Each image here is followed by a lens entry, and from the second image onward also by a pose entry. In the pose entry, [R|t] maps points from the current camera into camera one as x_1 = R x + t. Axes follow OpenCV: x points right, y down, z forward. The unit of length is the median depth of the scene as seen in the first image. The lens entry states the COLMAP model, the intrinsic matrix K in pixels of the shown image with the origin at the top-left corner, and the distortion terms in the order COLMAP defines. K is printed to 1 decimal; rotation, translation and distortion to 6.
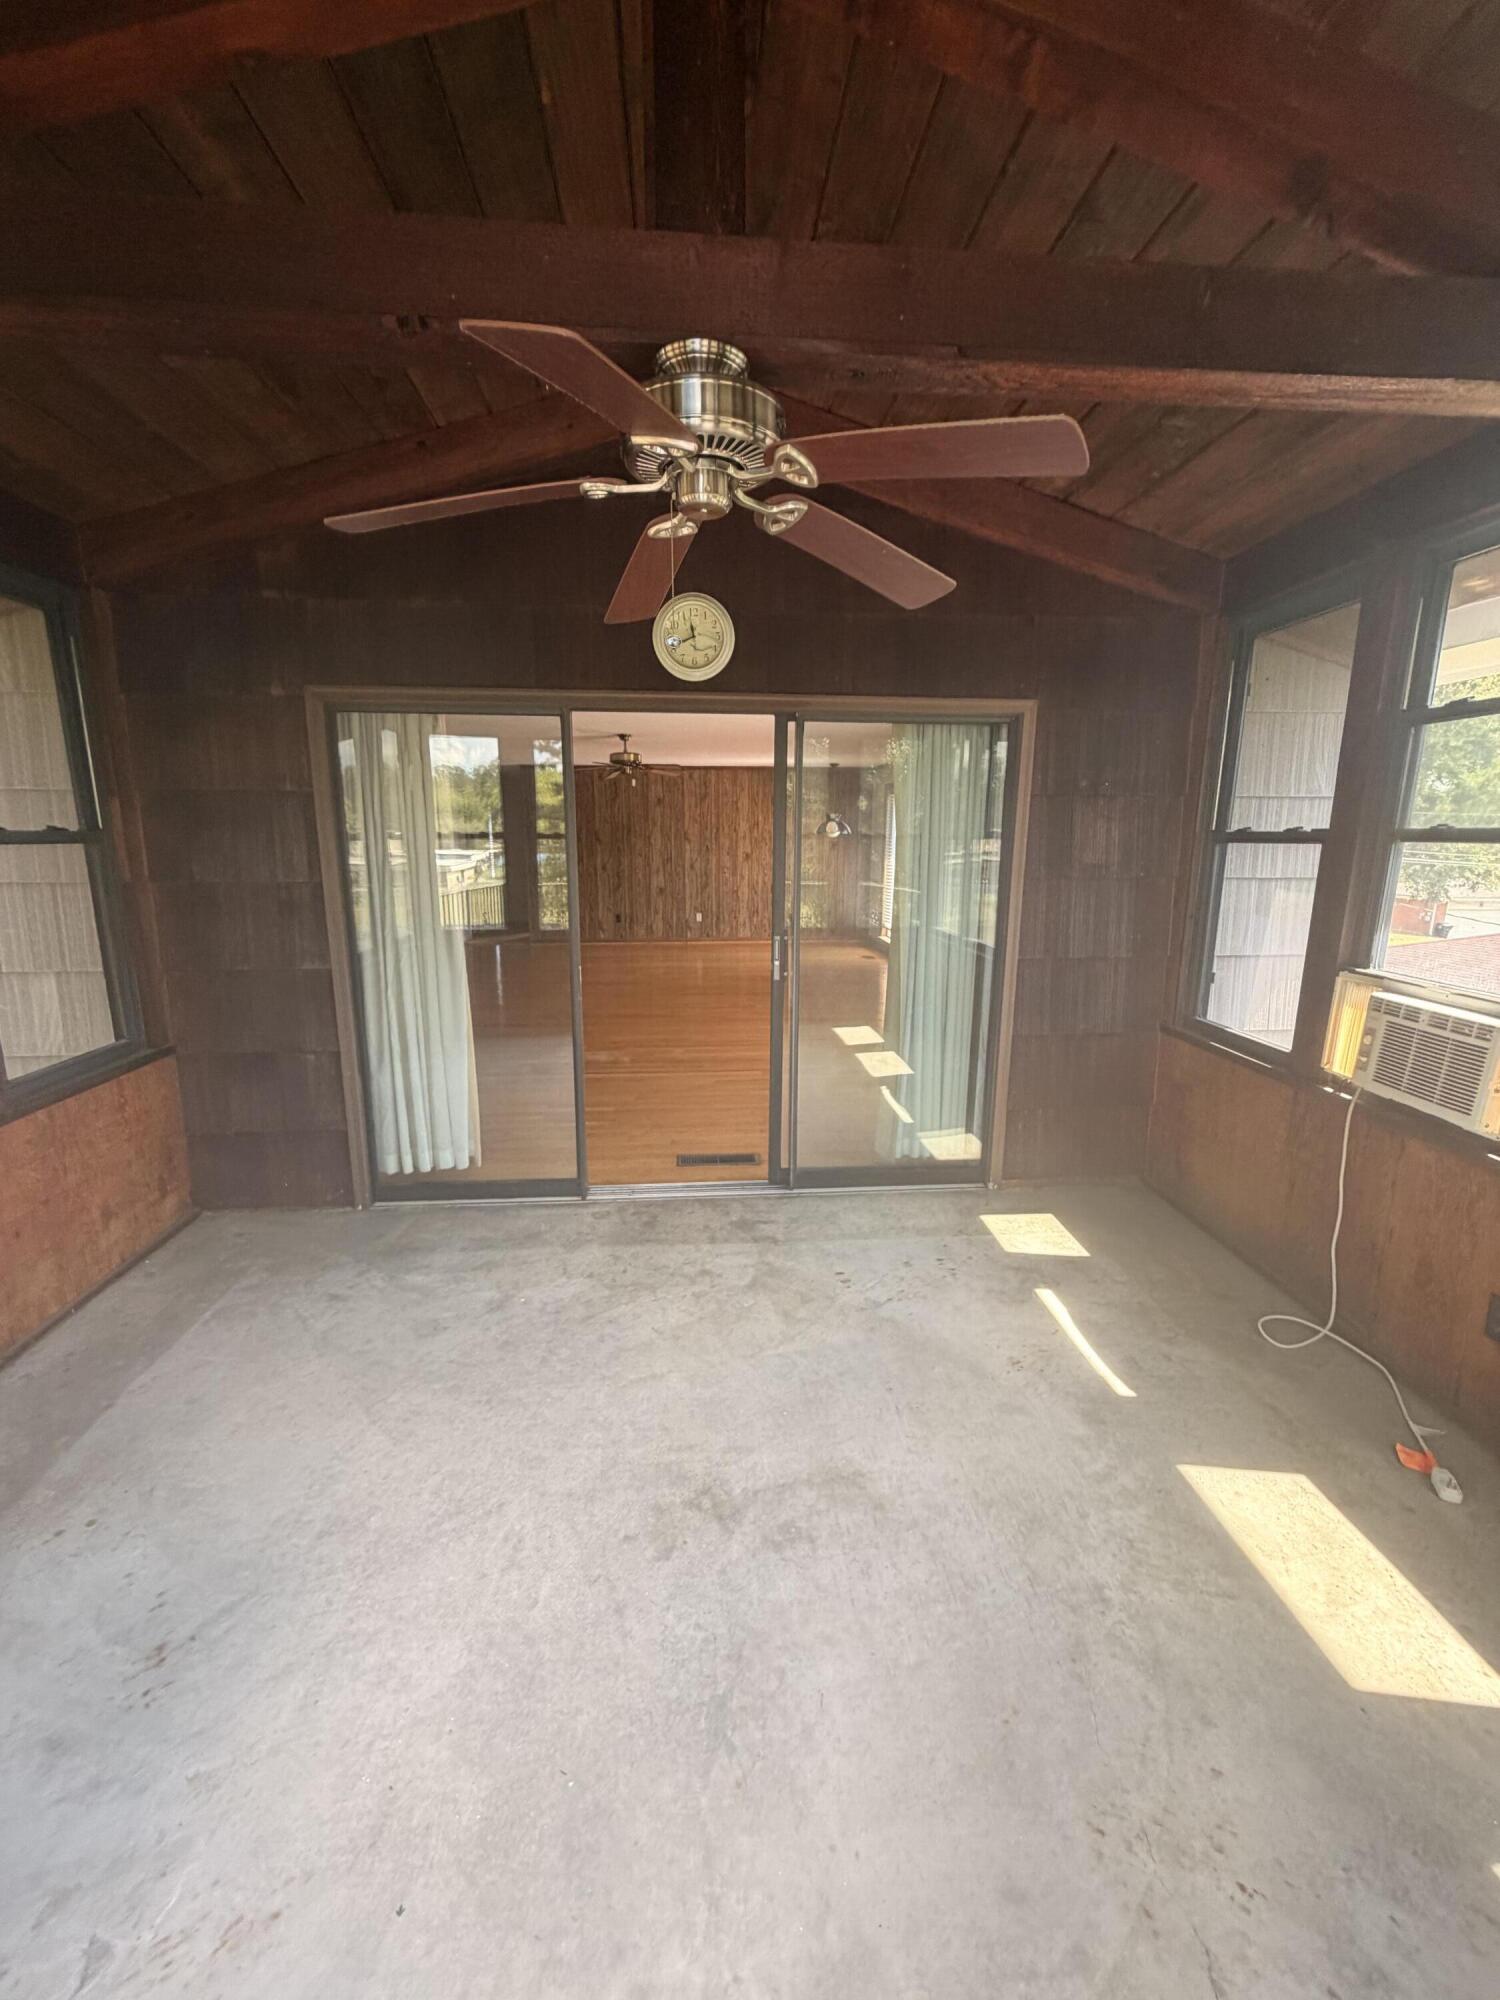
lens RADIAL K [[797.6, 0, 746.3], [0, 797.6, 1005.1], [0, 0, 1]] dist [0.003045, -0.000597]
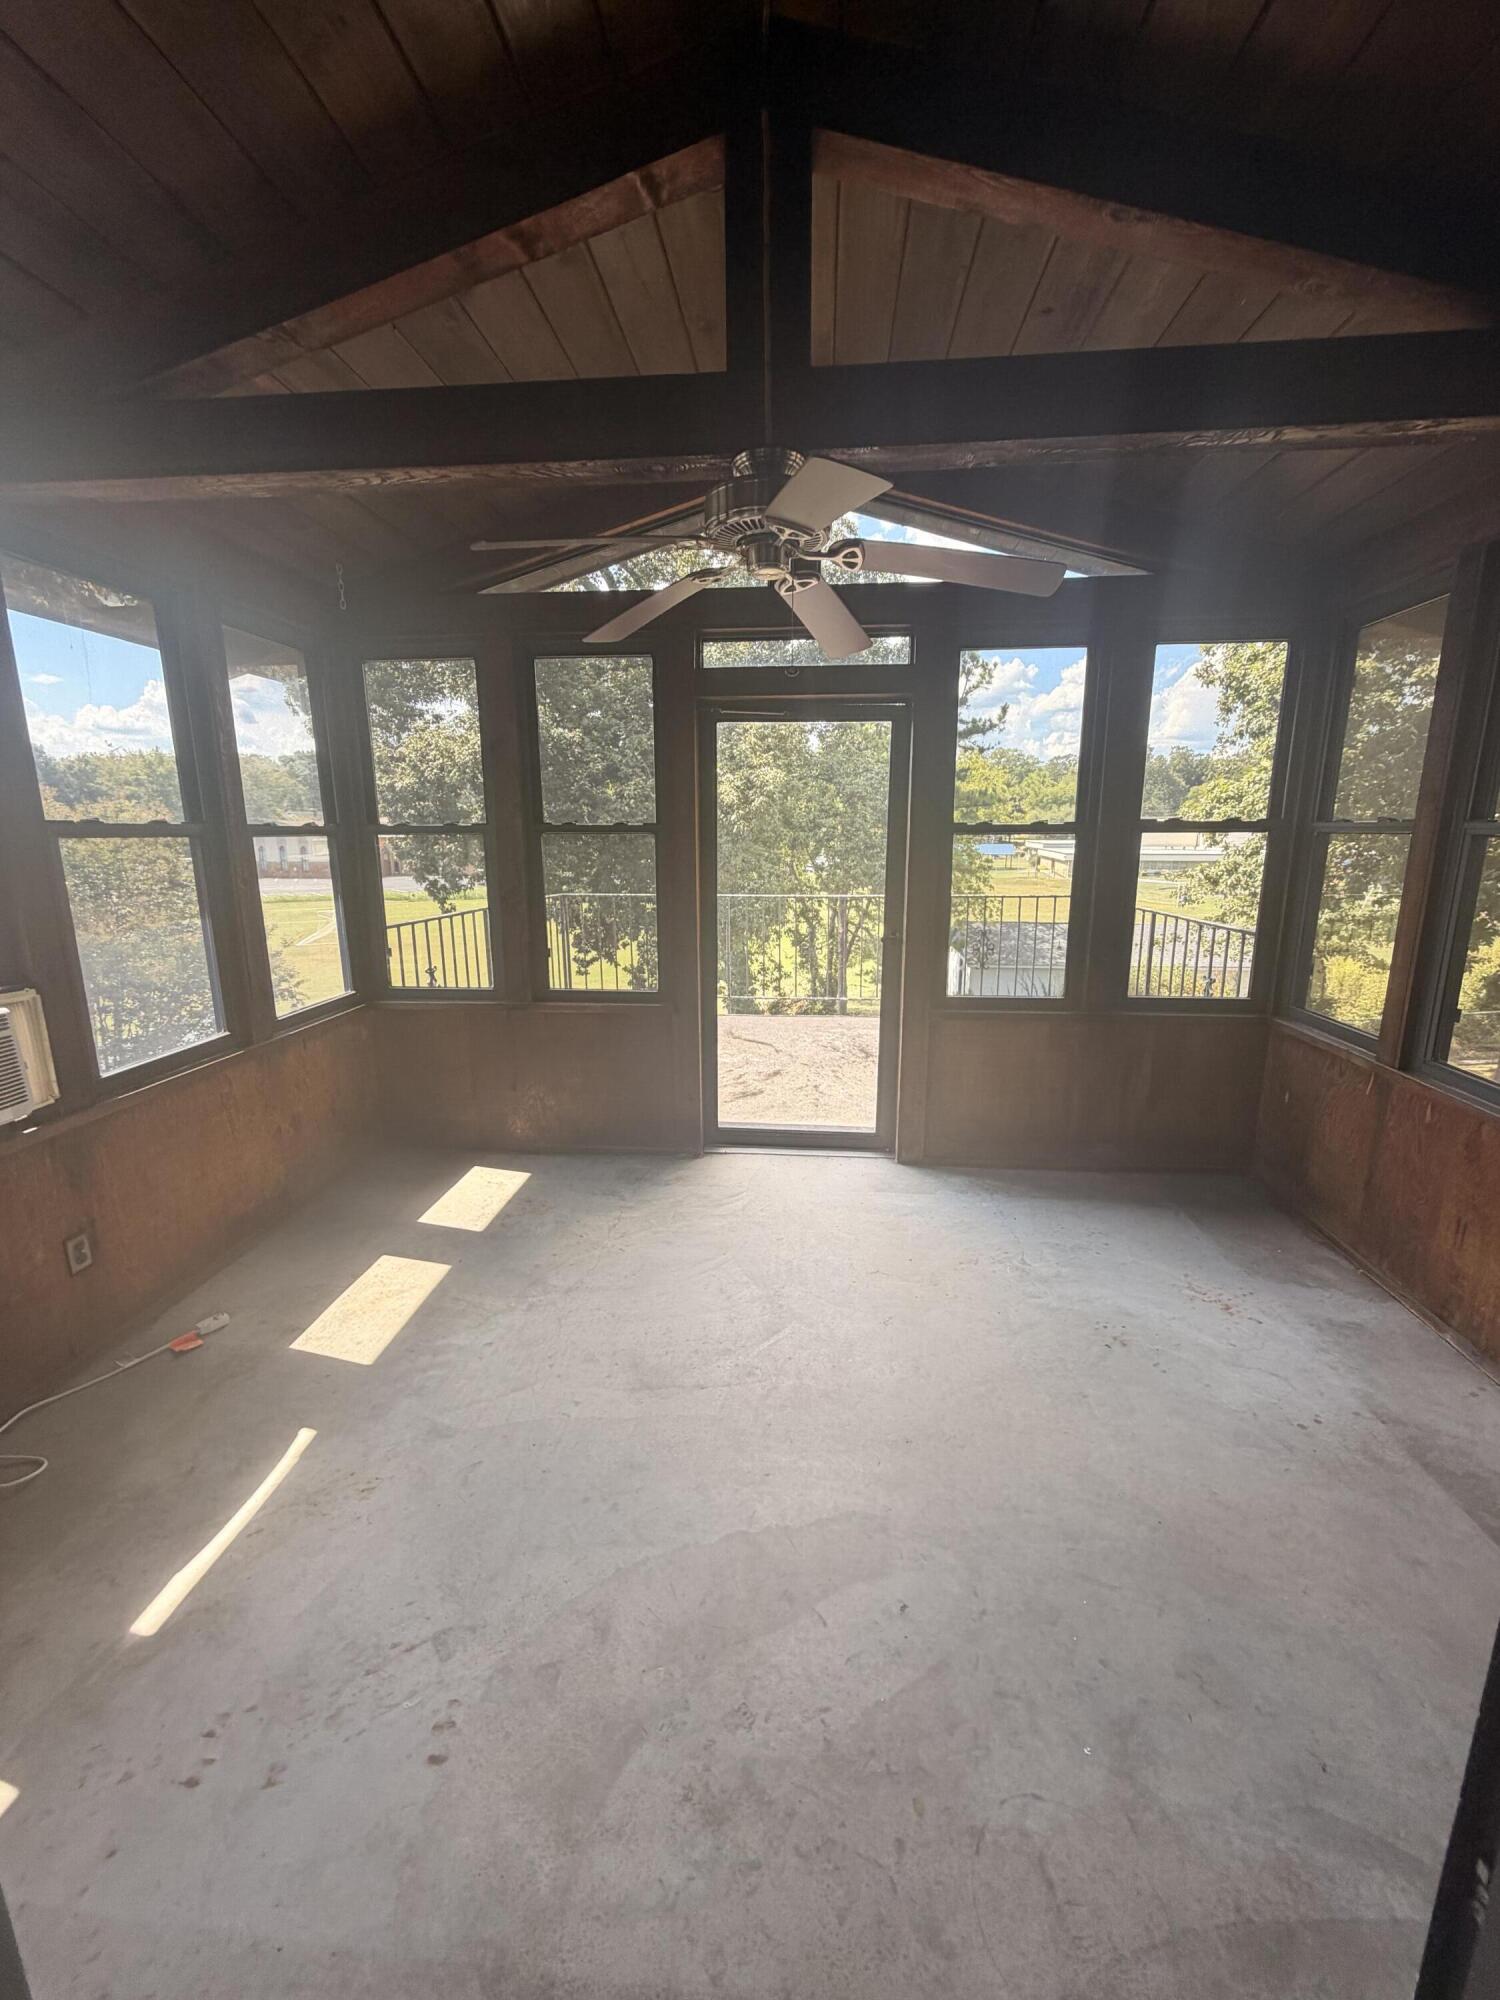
lens RADIAL K [[797.6, 0, 745.0], [0, 797.6, 992.8], [0, 0, 1]] dist [0.003045, -0.000597]
pose [[-0.985432, -0.034048, 0.166629, -0.136291], [0.036368, 0.914907, 0.402023, -0.282463], [-0.166138, 0.402226, -0.900340, 1.311380]]
